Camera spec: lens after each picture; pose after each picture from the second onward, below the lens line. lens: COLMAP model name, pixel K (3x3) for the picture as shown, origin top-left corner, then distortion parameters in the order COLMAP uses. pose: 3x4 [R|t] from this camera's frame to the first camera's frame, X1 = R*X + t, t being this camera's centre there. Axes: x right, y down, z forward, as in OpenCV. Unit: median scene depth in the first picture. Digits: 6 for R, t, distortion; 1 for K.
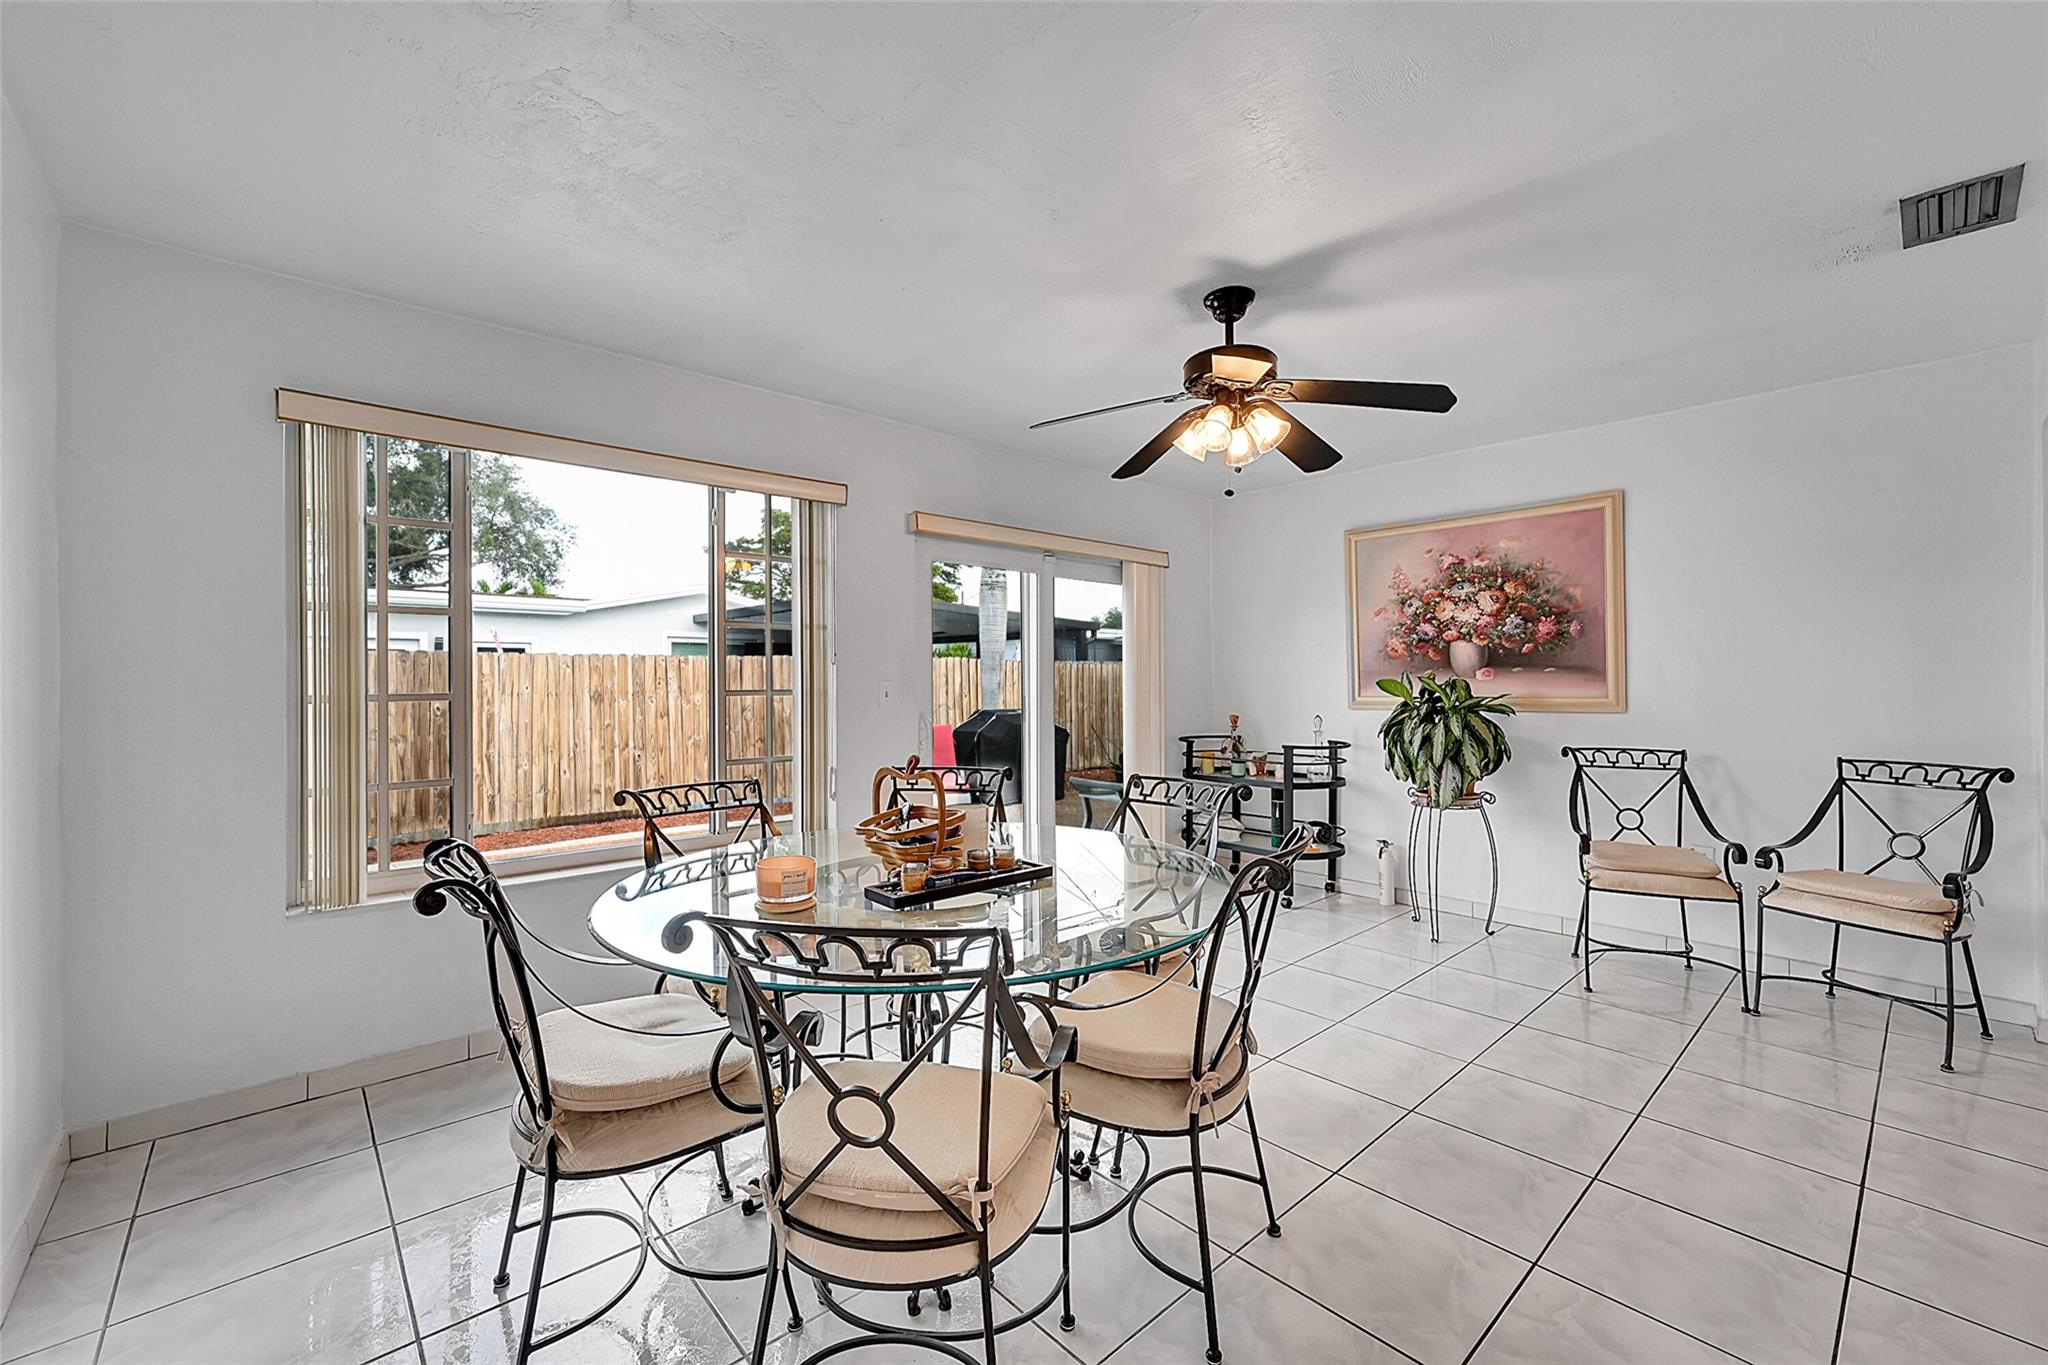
lens RADIAL K [[830.7, 0, 1015.8], [0, 830.7, 682.2], [0, 0, 1]] dist [0.000368, 0.000014]
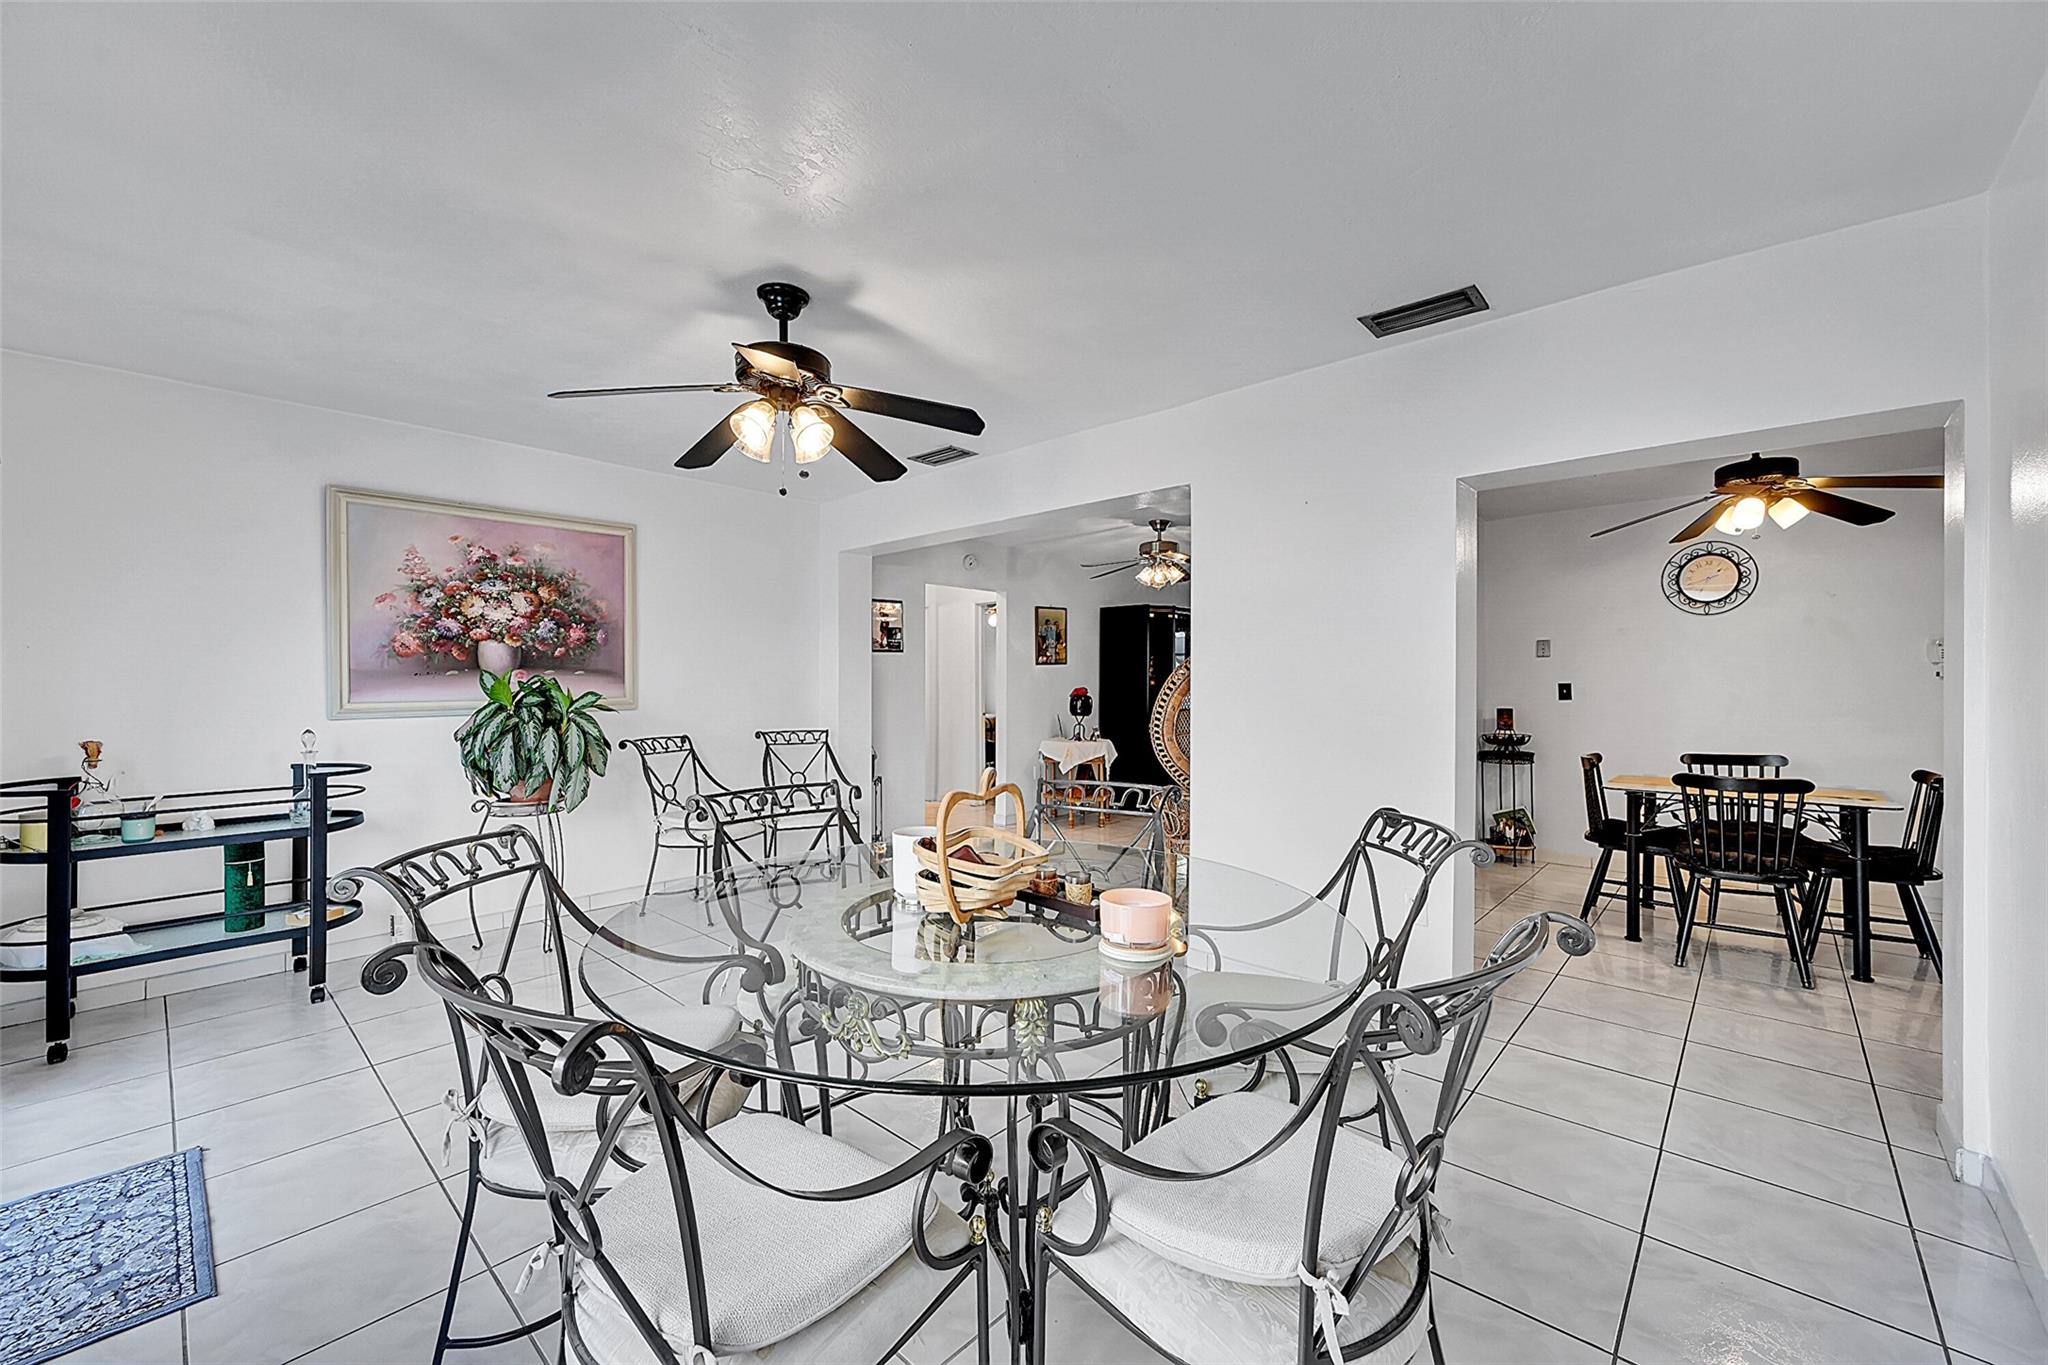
lens RADIAL K [[796.1, 0, 1024.0], [0, 796.1, 682.5], [0, 0, 1]] dist [-0.001463, -0.000016]
pose [[-0.086213, 0.000938, 0.996276, -0.424969], [0.000509, 0.999999, -0.000898, -0.001051], [-0.996277, 0.000429, -0.086214, 0.481598]]
